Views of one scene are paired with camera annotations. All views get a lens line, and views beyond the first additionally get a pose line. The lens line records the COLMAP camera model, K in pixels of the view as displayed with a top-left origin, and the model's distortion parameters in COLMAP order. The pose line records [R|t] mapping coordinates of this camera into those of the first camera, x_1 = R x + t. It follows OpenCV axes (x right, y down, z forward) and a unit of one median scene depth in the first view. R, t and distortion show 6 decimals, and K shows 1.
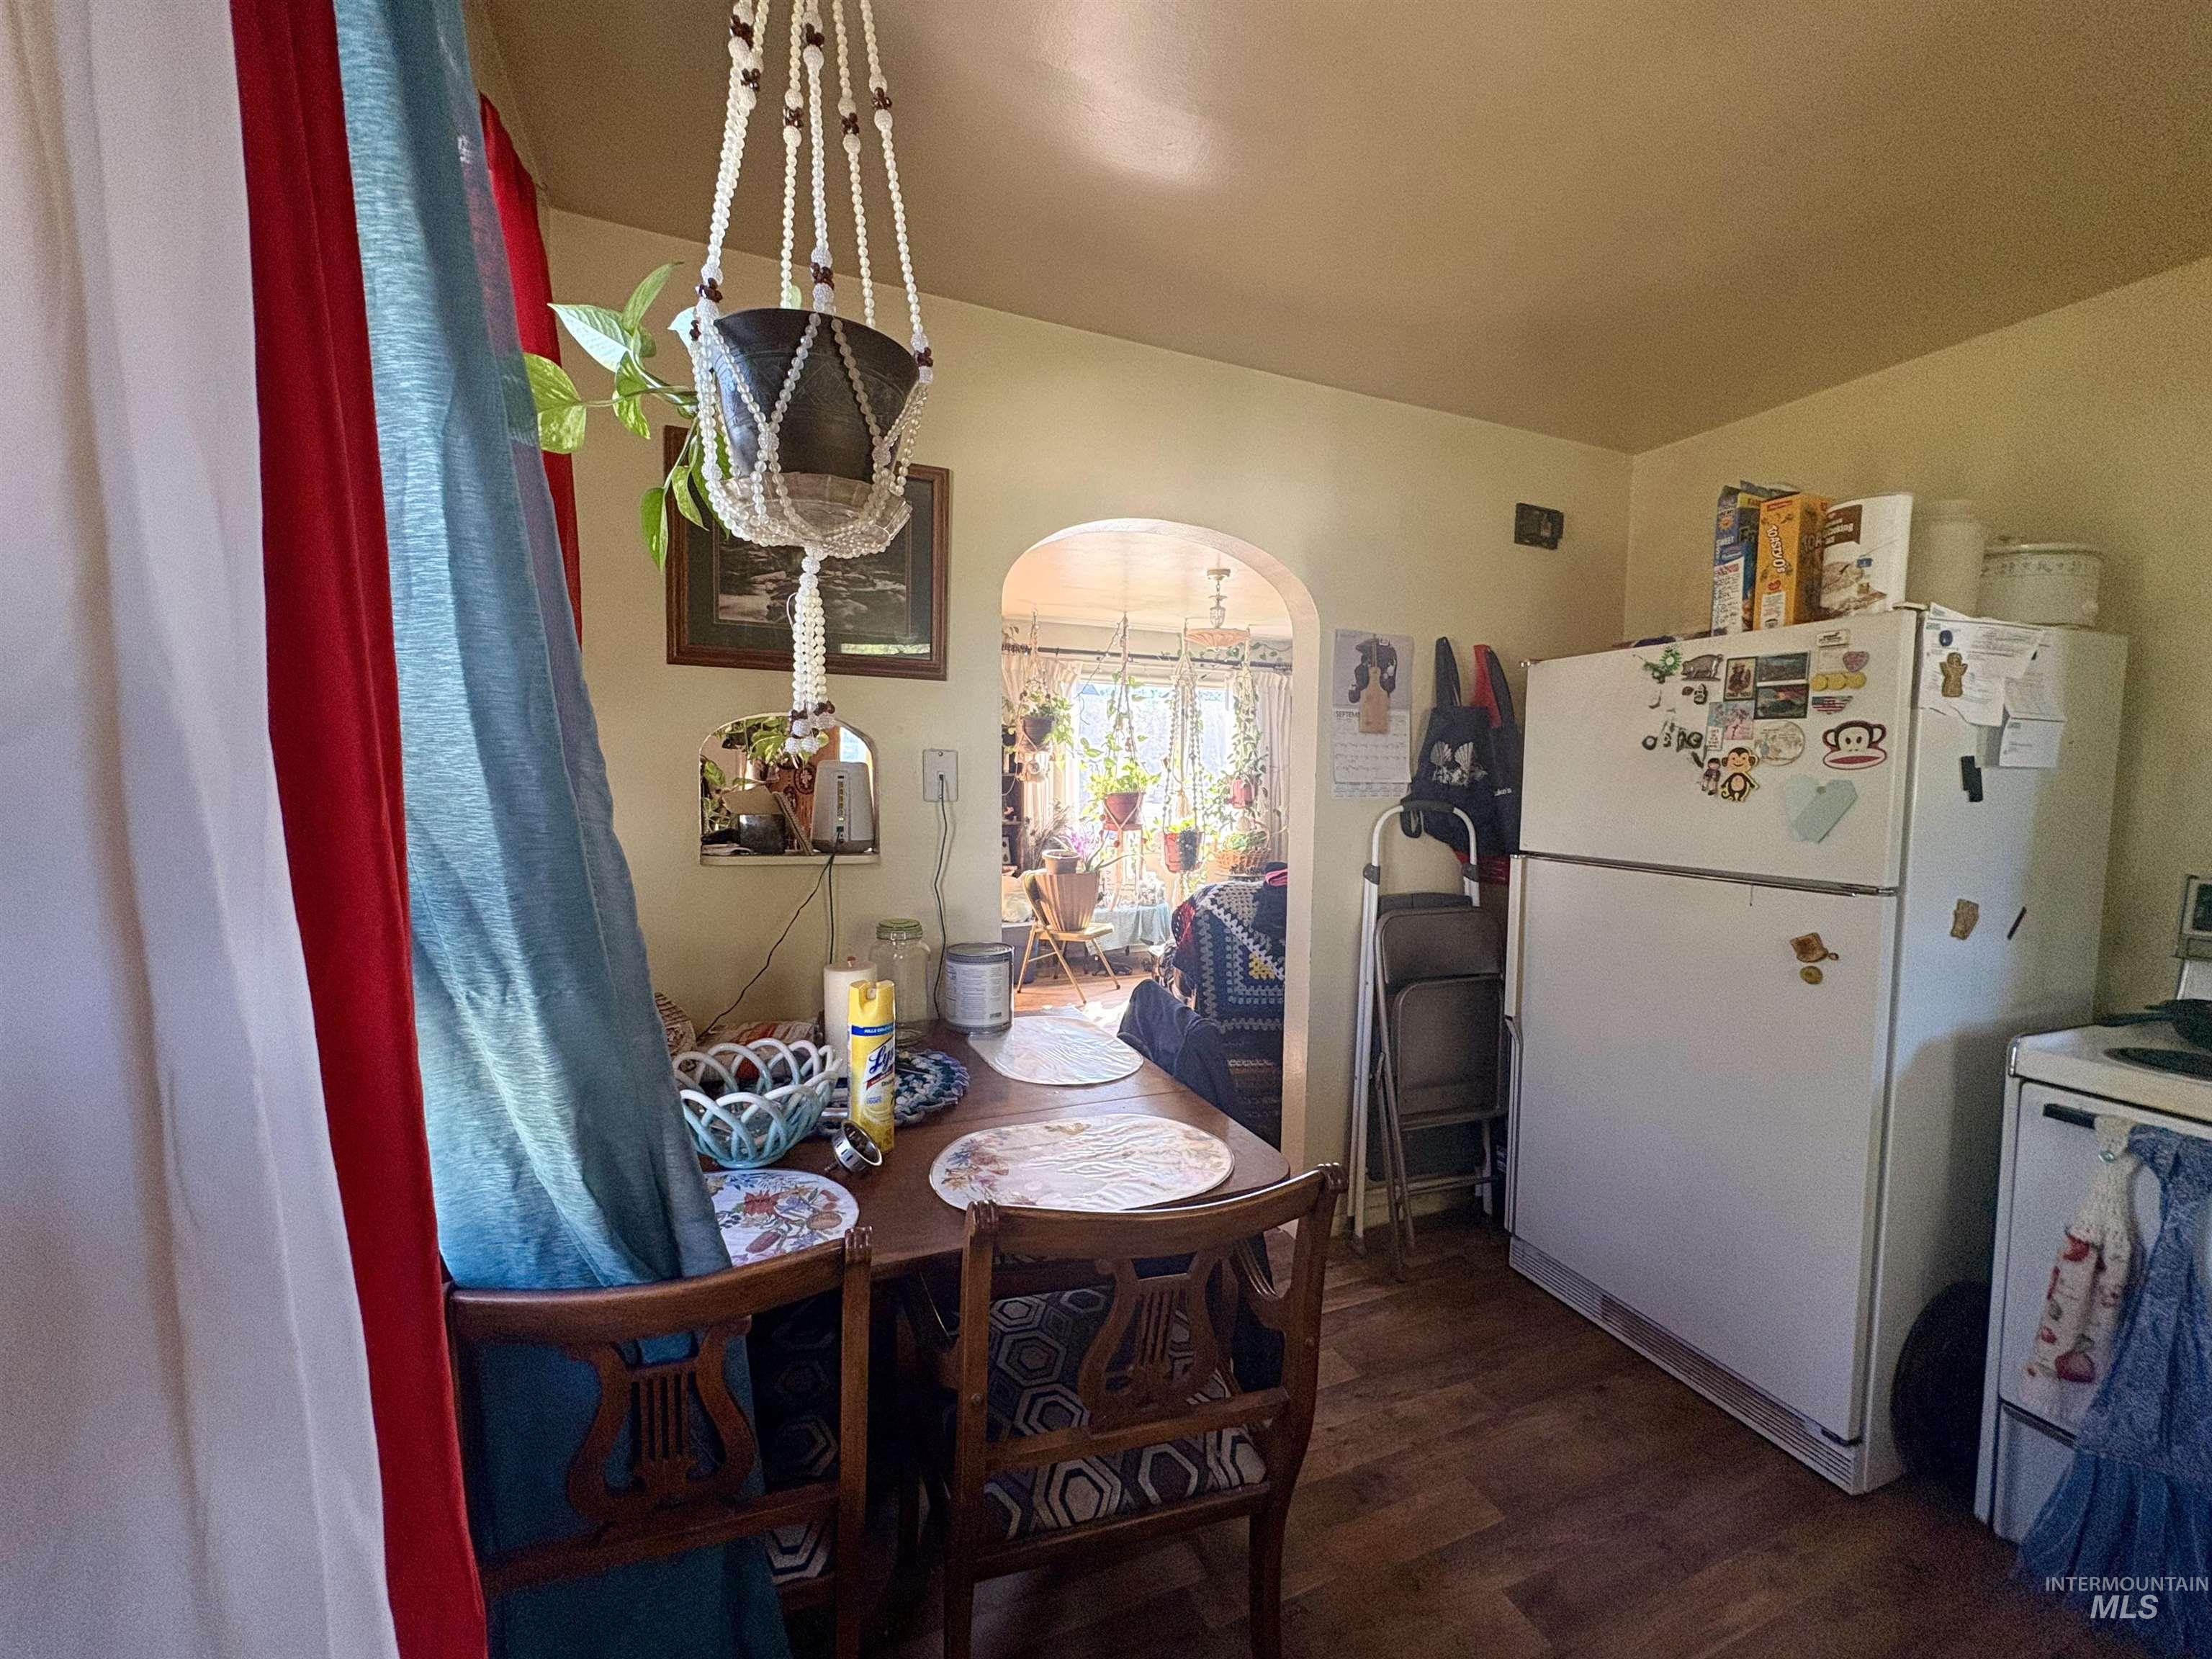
lens RADIAL K [[880.0, 0, 1106.0], [0, 880.0, 829.5], [0, 0, 1]] dist [-0.001475, 0.000437]
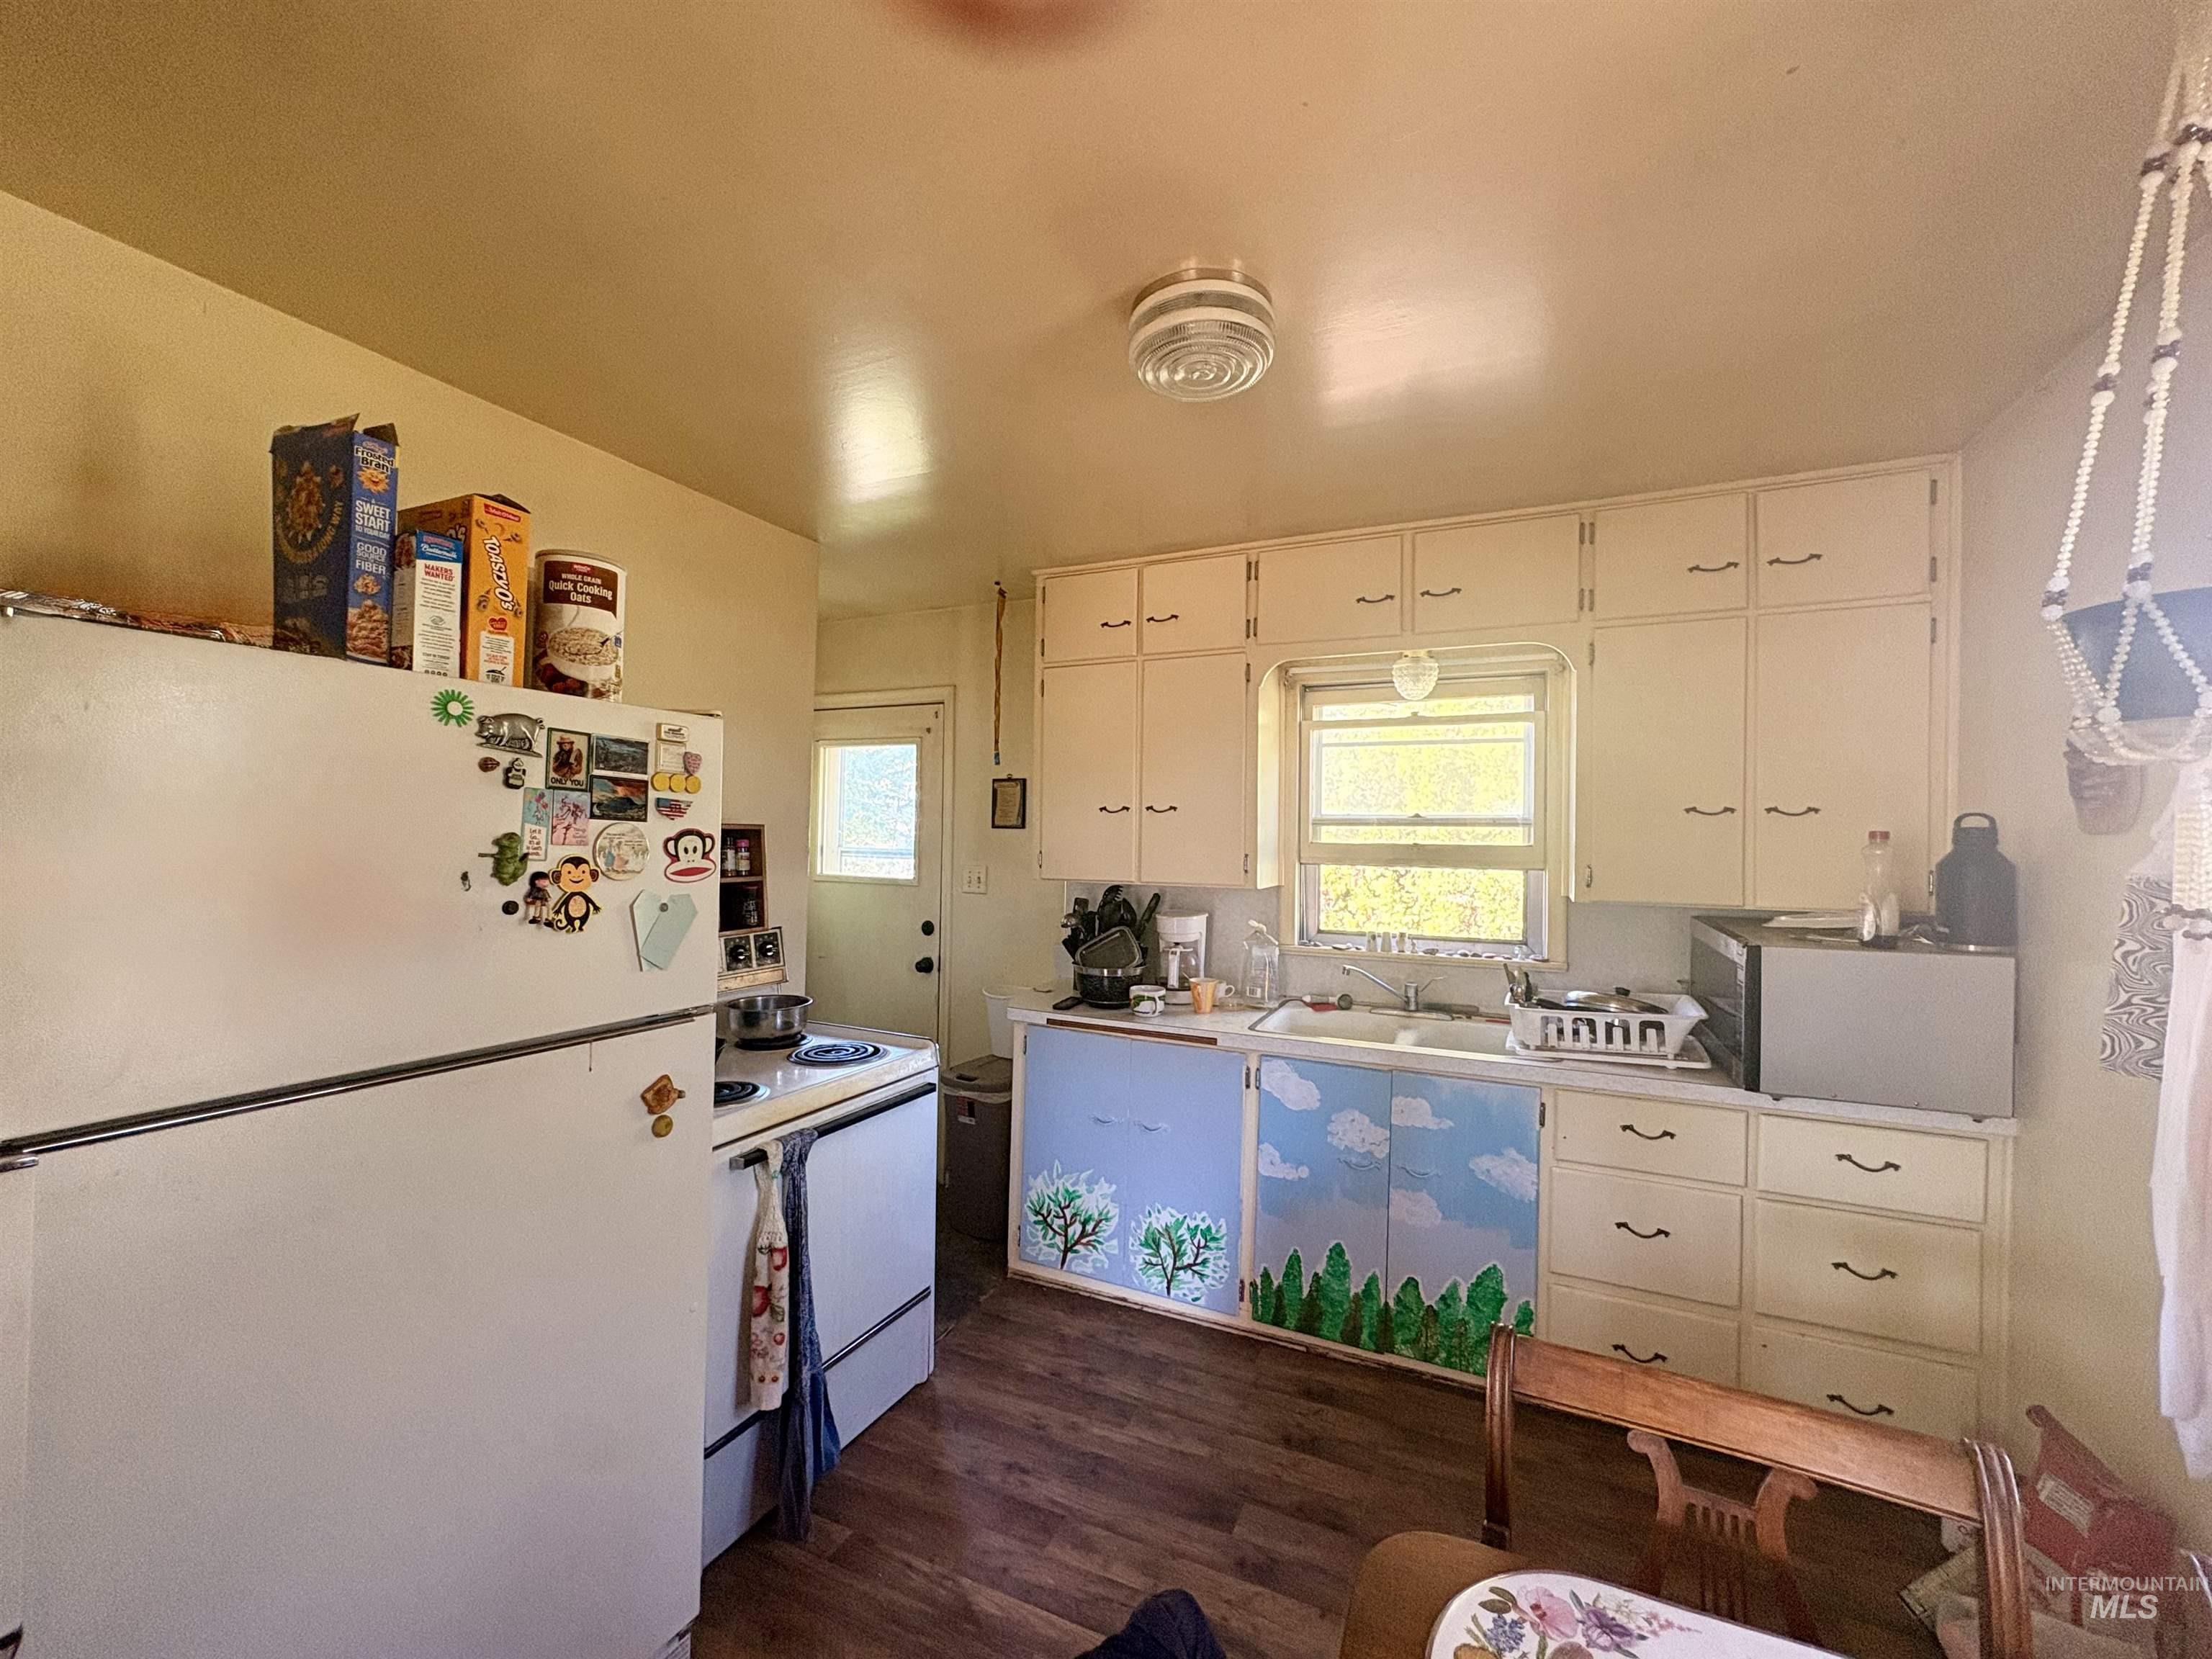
lens RADIAL K [[880.0, 0, 1106.0], [0, 880.0, 829.5], [0, 0, 1]] dist [-0.001475, 0.000437]
pose [[-0.675504, -0.014977, 0.737204, -0.092281], [0.021814, 0.998950, 0.040282, -0.128525], [-0.737034, 0.043292, -0.674468, 1.111213]]
